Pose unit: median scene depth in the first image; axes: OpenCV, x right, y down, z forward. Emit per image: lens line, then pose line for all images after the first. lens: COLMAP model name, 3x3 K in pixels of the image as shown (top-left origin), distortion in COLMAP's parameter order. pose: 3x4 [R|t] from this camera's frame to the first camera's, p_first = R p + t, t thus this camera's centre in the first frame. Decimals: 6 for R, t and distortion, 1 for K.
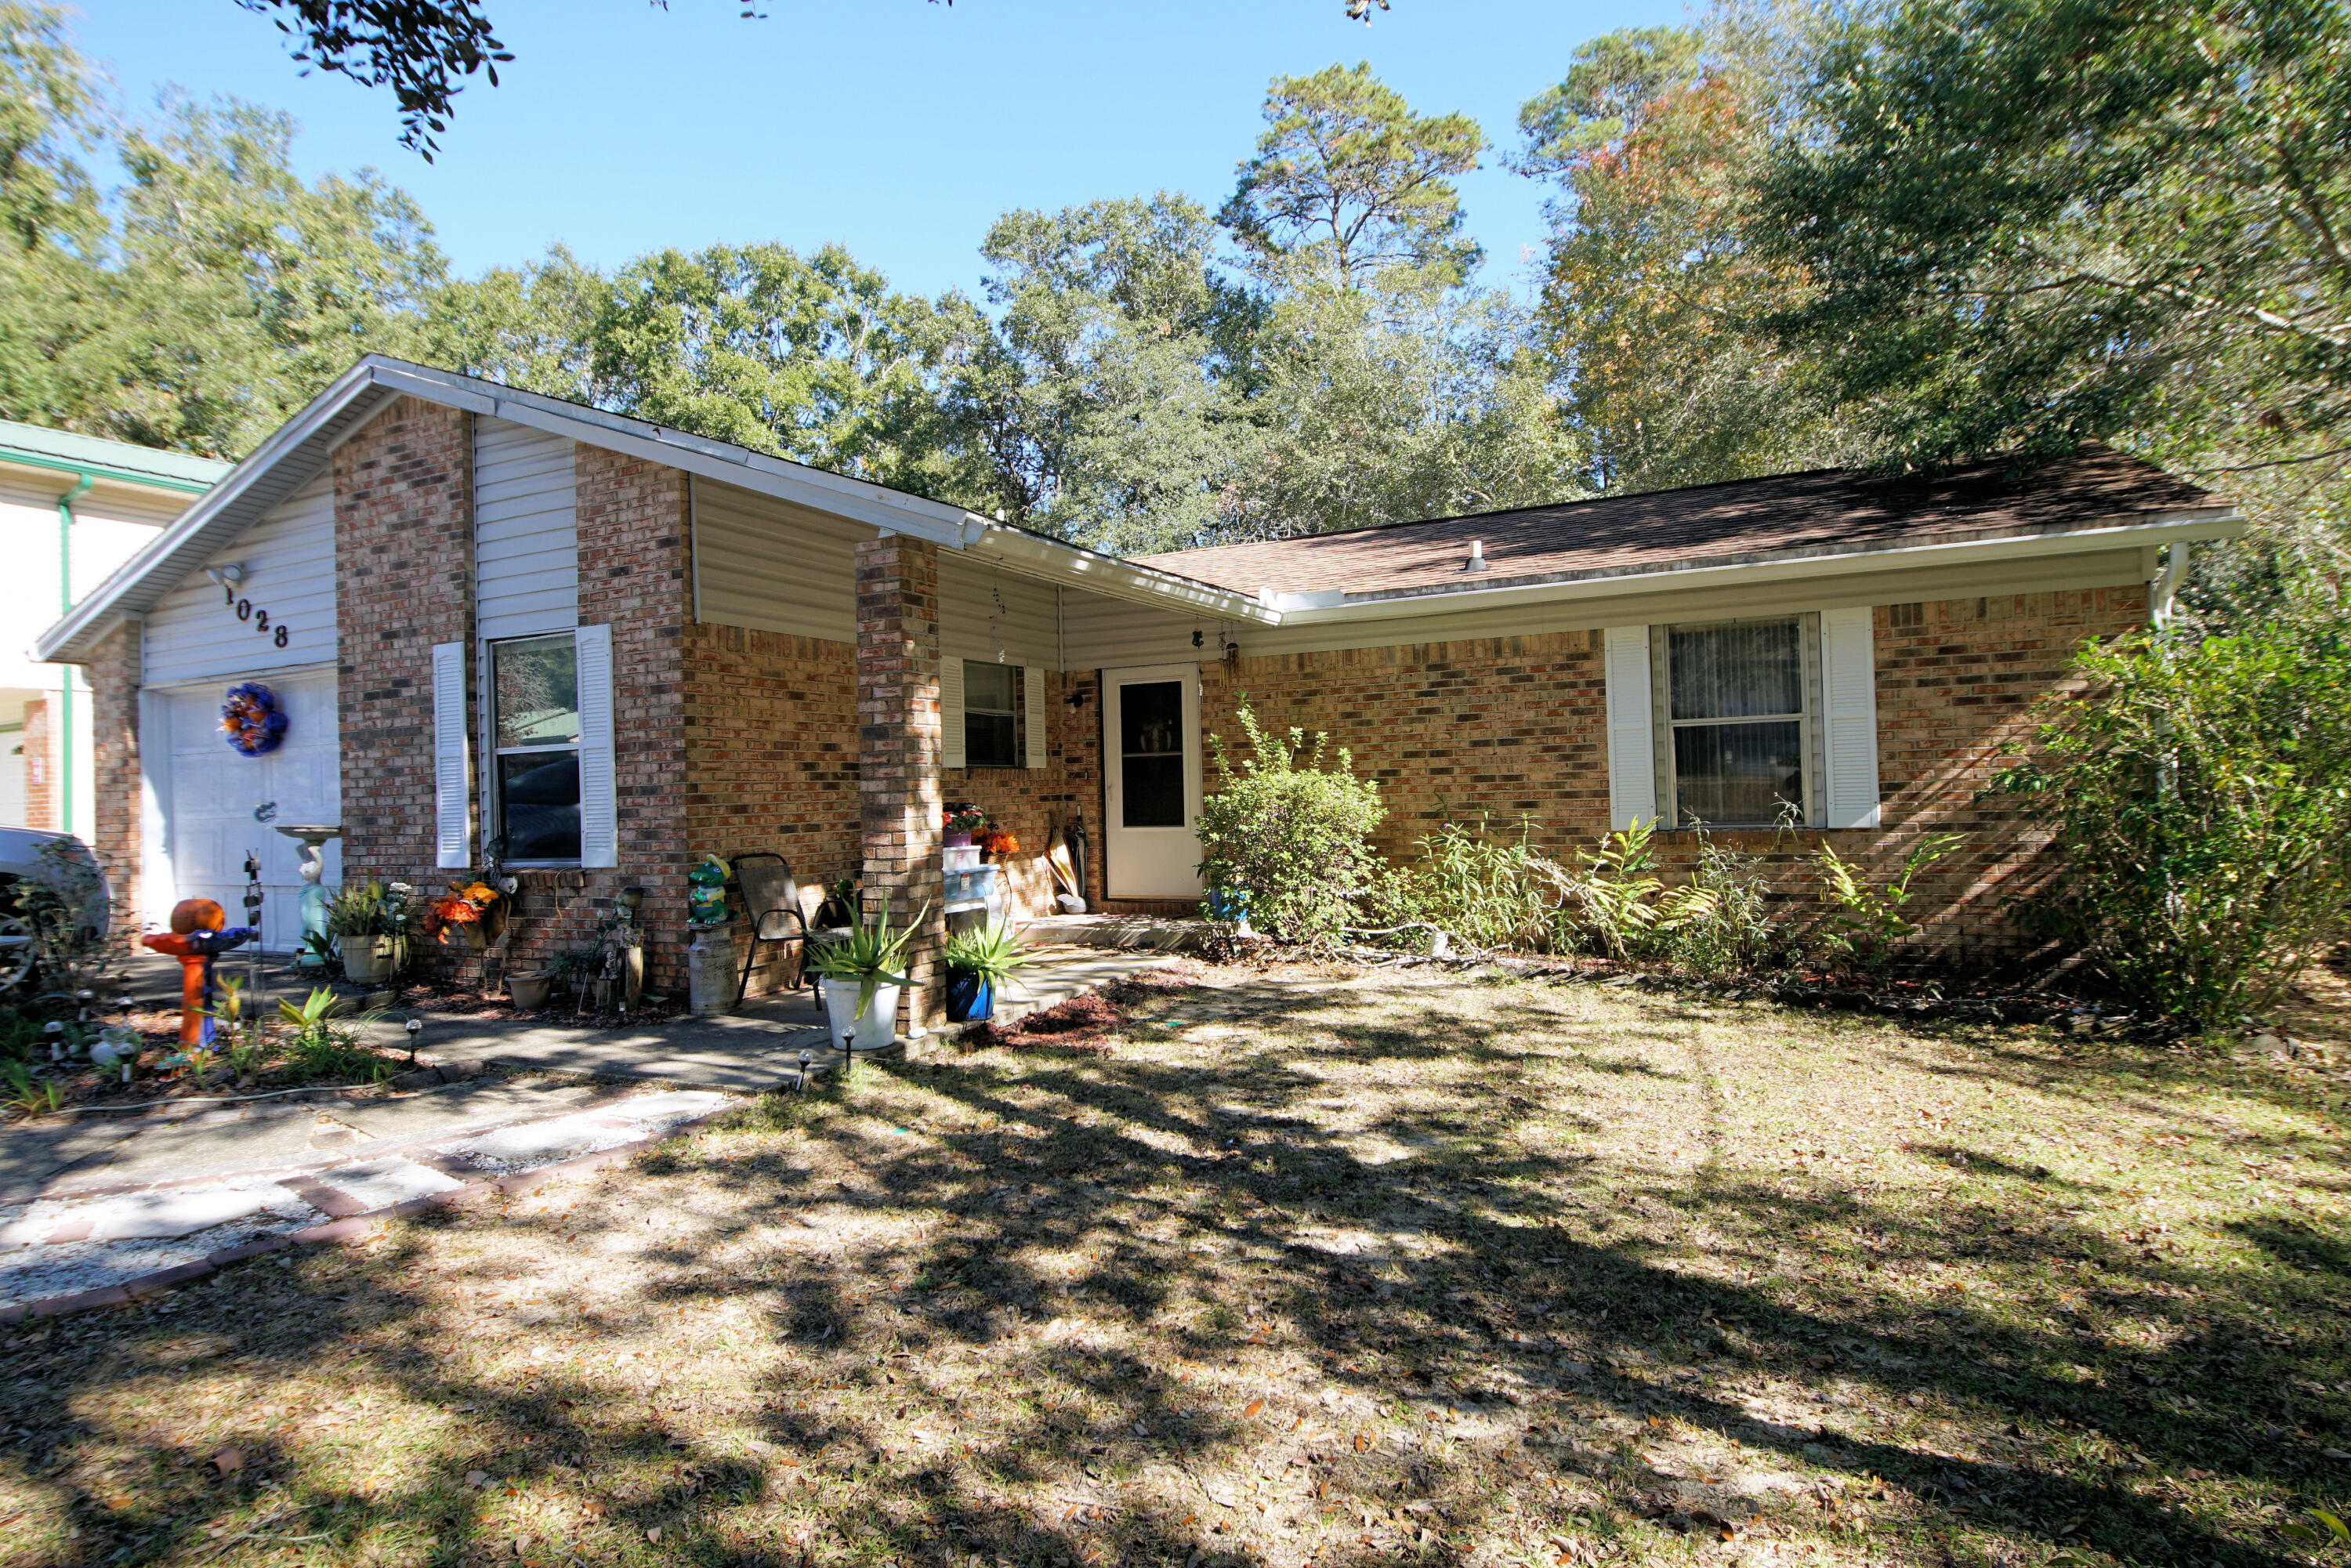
lens RADIAL K [[1266.3, 0, 1163.6], [0, 1266.3, 782.3], [0, 0, 1]] dist [0.028244, -0.027198]
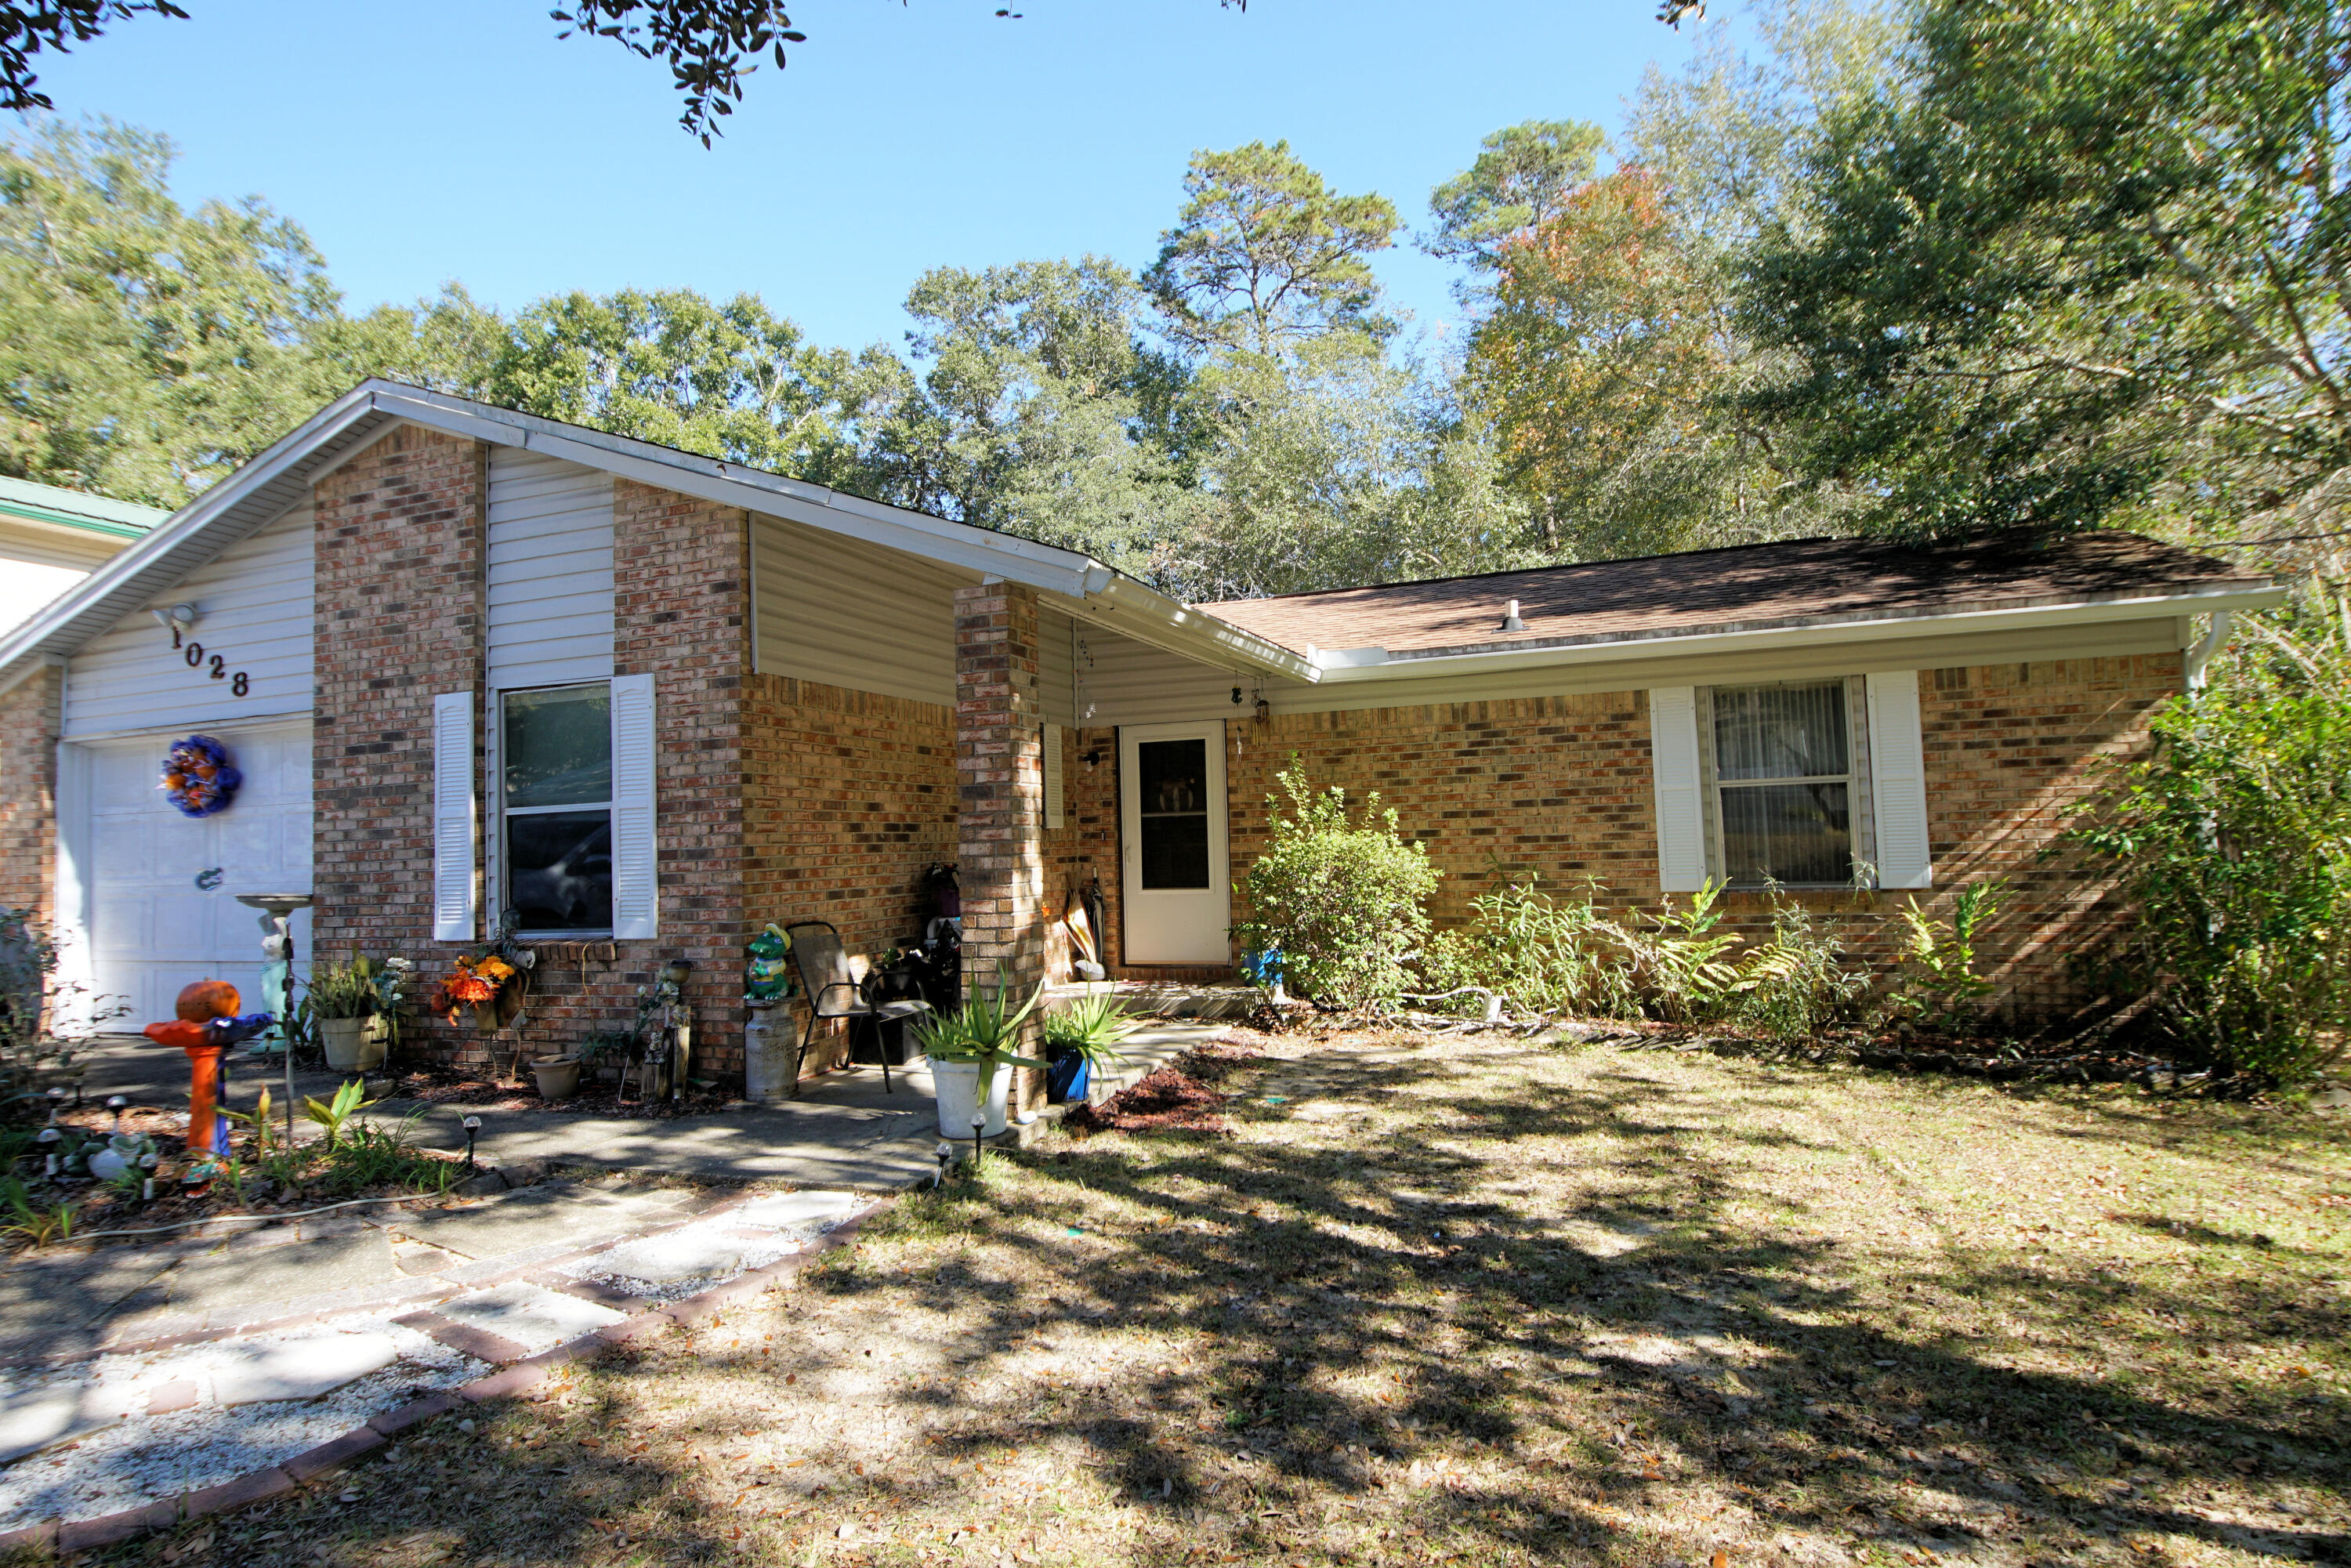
lens RADIAL K [[1266.3, 0, 1164.2], [0, 1266.3, 778.6], [0, 0, 1]] dist [0.028244, -0.027198]
pose [[0.995495, 0.002930, 0.094767, -0.126987], [0.001693, 0.998814, -0.048662, -0.002378], [-0.094797, 0.048603, 0.994309, 0.042529]]
